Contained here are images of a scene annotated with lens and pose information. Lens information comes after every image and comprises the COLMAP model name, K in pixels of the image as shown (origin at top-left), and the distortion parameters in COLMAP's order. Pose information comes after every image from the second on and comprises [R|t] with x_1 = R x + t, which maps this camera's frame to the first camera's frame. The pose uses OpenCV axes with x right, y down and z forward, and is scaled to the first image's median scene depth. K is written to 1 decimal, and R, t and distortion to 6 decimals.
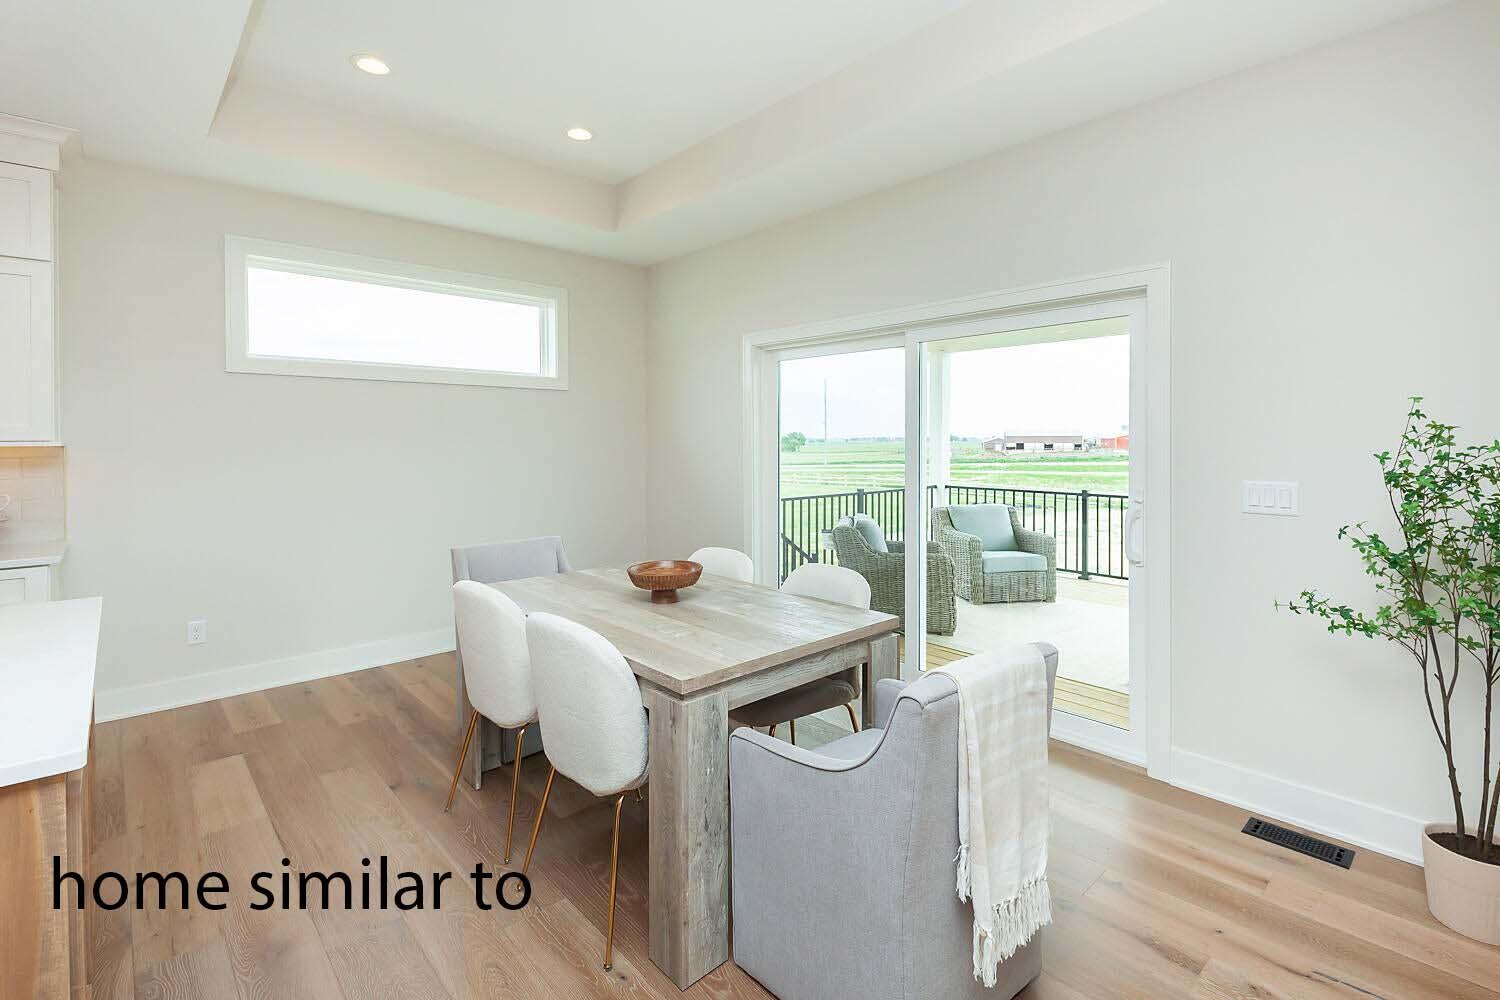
lens RADIAL K [[696.3, 0, 770.5], [0, 696.3, 465.0], [0, 0, 1]] dist [0.019273, -0.000014]
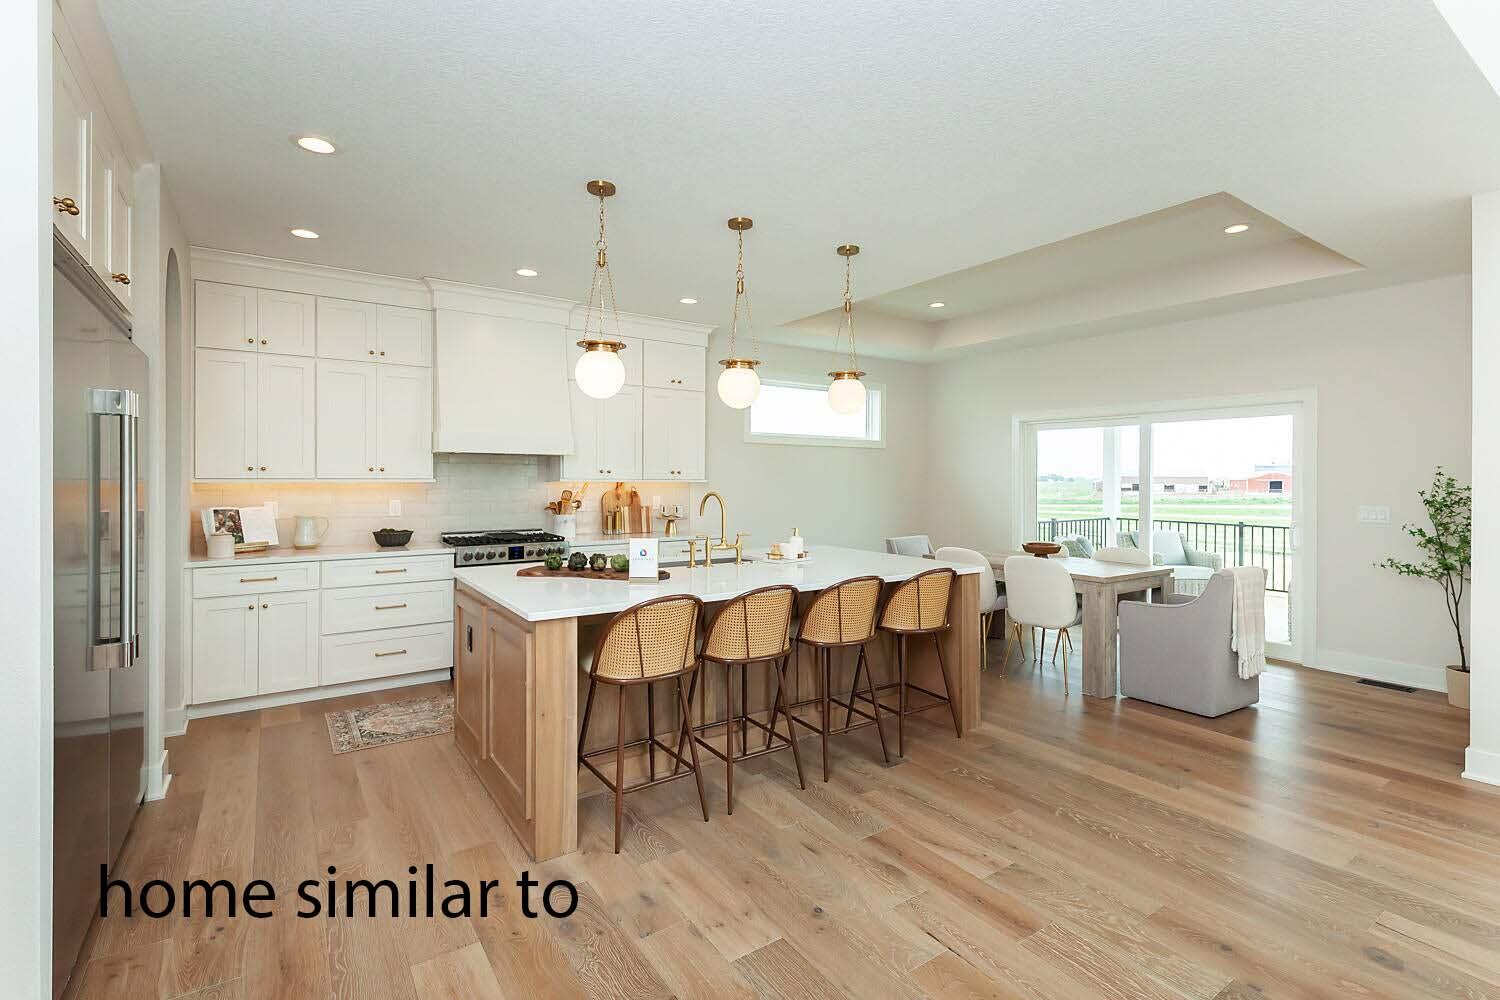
lens RADIAL K [[696.8, 0, 754.2], [0, 696.8, 492.5], [0, 0, 1]] dist [0.000819, -0.000421]
pose [[0.987671, 0.009639, -0.156248, -0.806680], [-0.012100, 0.999817, -0.014807, 0.041829], [0.156077, 0.016515, 0.987607, -1.386981]]
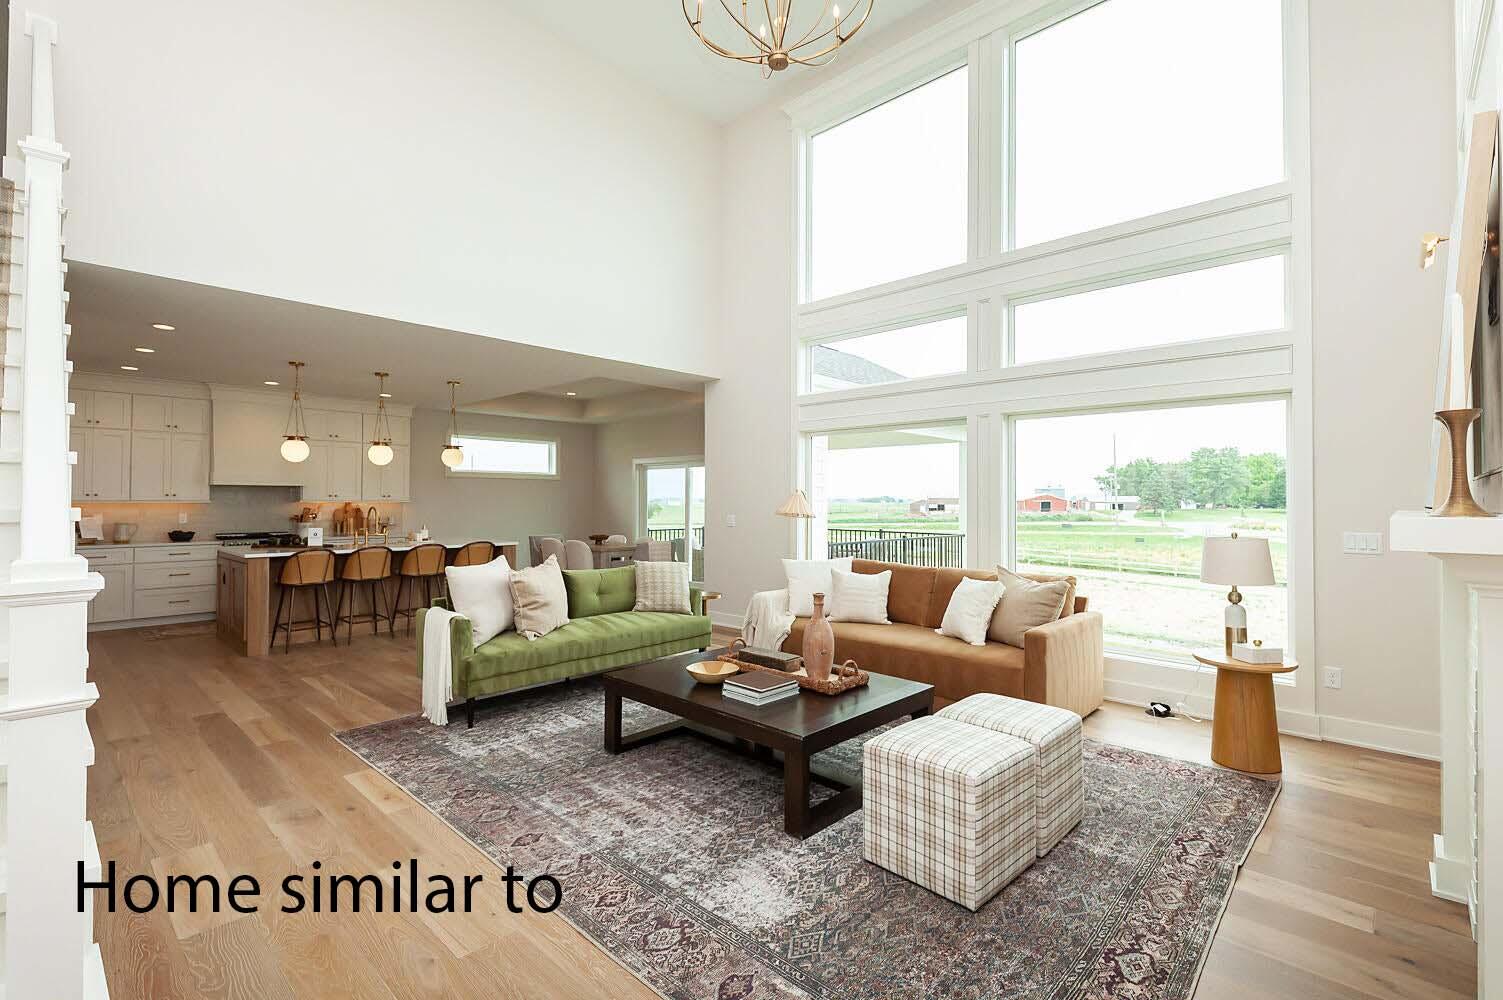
lens RADIAL K [[677.2, 0, 751.5], [0, 677.2, 500.0], [0, 0, 1]] dist [0.000232, -0.000394]
pose [[0.998097, 0.004215, 0.061519, 0.526126], [-0.001922, 0.999303, -0.037275, 0.105255], [-0.061634, 0.037086, 0.997410, -3.171890]]
